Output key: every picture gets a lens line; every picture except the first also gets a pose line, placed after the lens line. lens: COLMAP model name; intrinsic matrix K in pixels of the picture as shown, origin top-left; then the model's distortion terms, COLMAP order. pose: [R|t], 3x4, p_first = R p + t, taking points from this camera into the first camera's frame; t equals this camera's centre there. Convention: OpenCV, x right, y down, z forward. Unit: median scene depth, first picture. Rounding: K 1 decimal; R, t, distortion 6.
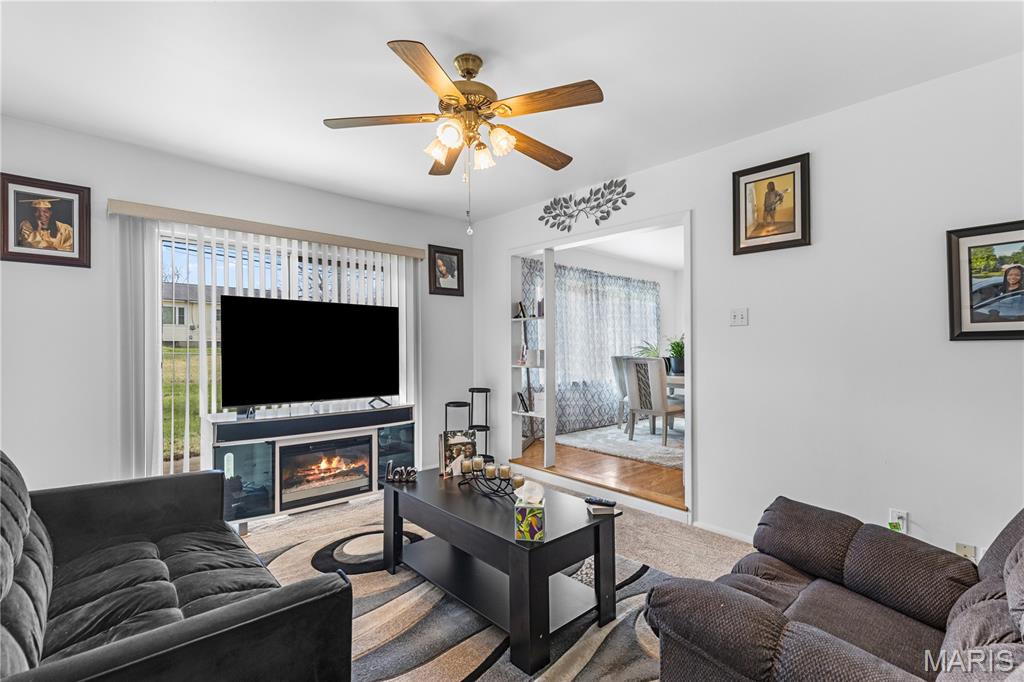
lens RADIAL K [[469.4, 0, 512.6], [0, 469.4, 345.6], [0, 0, 1]] dist [-0.000984, -0.000279]
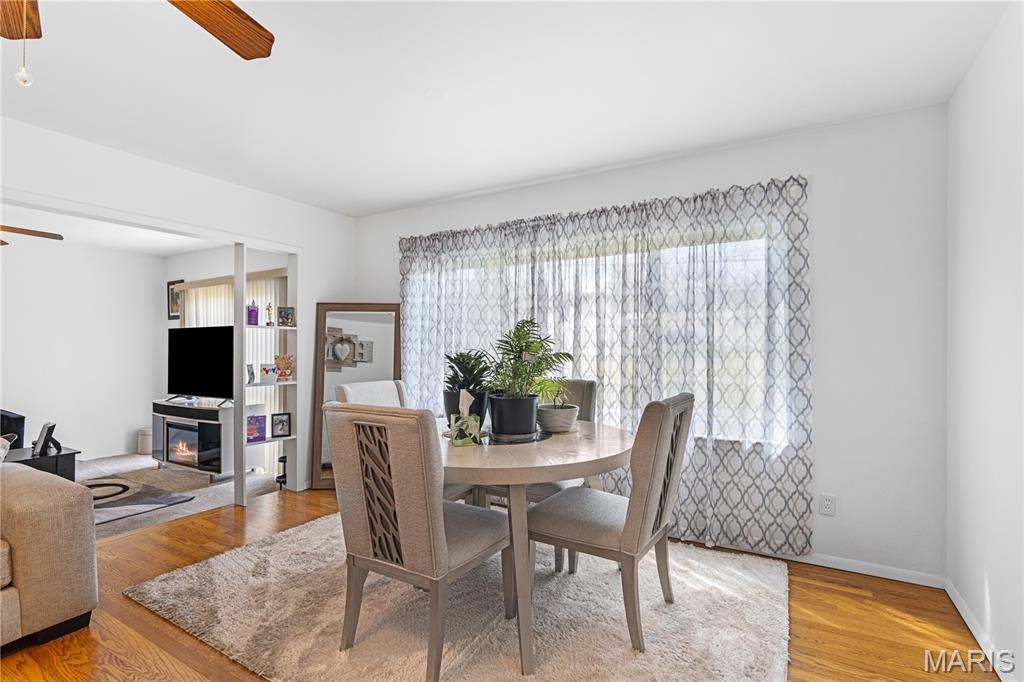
lens RADIAL K [[488.0, 0, 509.7], [0, 488.0, 345.6], [0, 0, 1]] dist [0.002147, 0.000056]
pose [[0.281599, -0.002045, -0.959530, 0.704504], [0.011164, 0.999937, 0.001145, -0.015820], [0.959467, -0.011034, 0.281604, 0.821451]]
